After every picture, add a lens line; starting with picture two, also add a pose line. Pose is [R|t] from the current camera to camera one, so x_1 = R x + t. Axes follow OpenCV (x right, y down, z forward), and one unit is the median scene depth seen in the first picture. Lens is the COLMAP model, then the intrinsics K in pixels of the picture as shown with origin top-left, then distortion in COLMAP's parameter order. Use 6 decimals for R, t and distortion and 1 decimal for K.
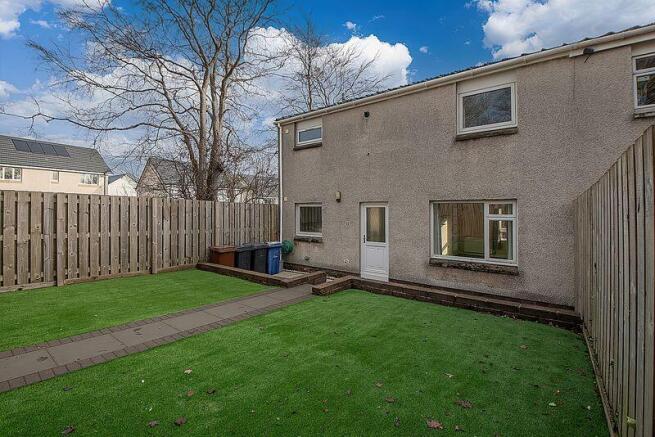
lens RADIAL K [[286.9, 0, 329.4], [0, 286.9, 213.5], [0, 0, 1]] dist [0.022946, -0.032978]
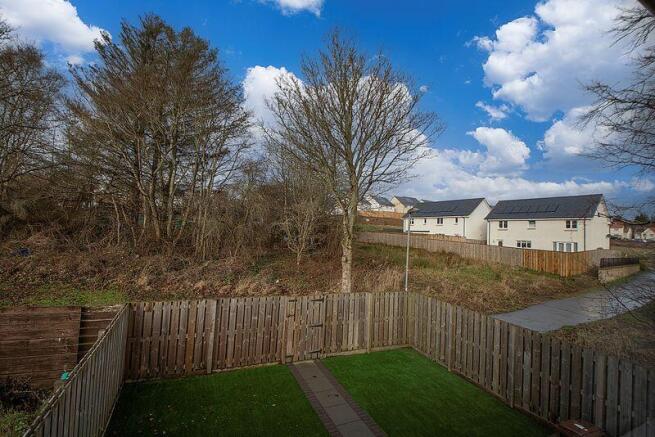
lens RADIAL K [[286.9, 0, 329.4], [0, 286.9, 213.5], [0, 0, 1]] dist [0.022946, -0.032978]
pose [[-0.464643, -0.087583, -0.881156, 0.535759], [-0.056511, 0.996001, -0.069200, -0.311458], [0.883693, 0.017642, -0.467735, 0.861215]]
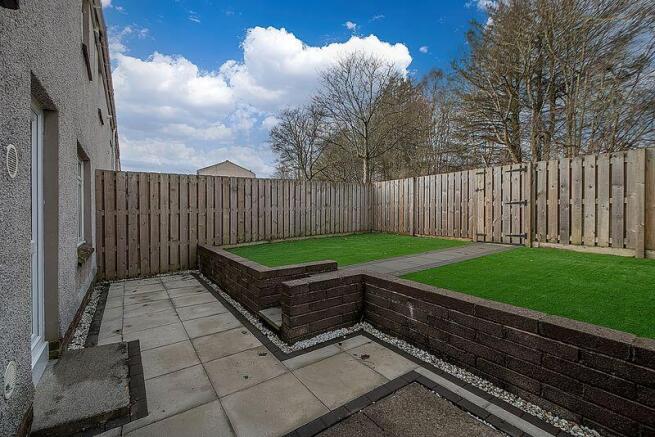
lens RADIAL K [[274.6, 0, 327.5], [0, 274.6, 218.5], [0, 0, 1]] dist [0.019091, -0.014458]
pose [[-0.958001, -0.003611, 0.286742, -0.169016], [0.003697, 0.999682, 0.024942, 0.078651], [-0.286741, 0.024955, -0.957683, 1.263981]]
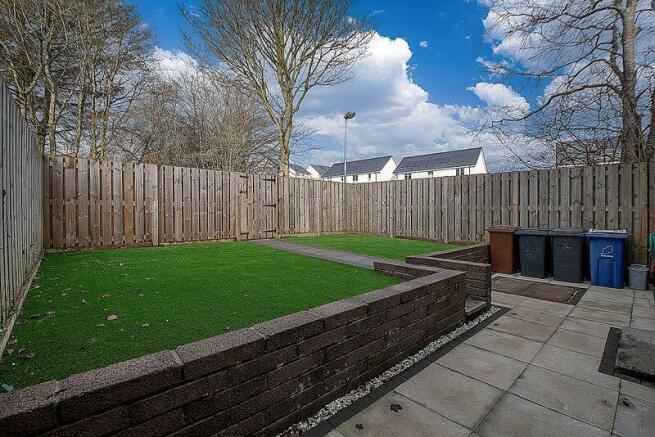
lens RADIAL K [[286.9, 0, 329.4], [0, 286.9, 213.5], [0, 0, 1]] dist [0.022946, -0.032978]
pose [[-0.187503, 0.001500, -0.982263, 0.570199], [0.002979, 0.999995, 0.000959, 0.085157], [0.982259, -0.002747, -0.187507, 0.729024]]
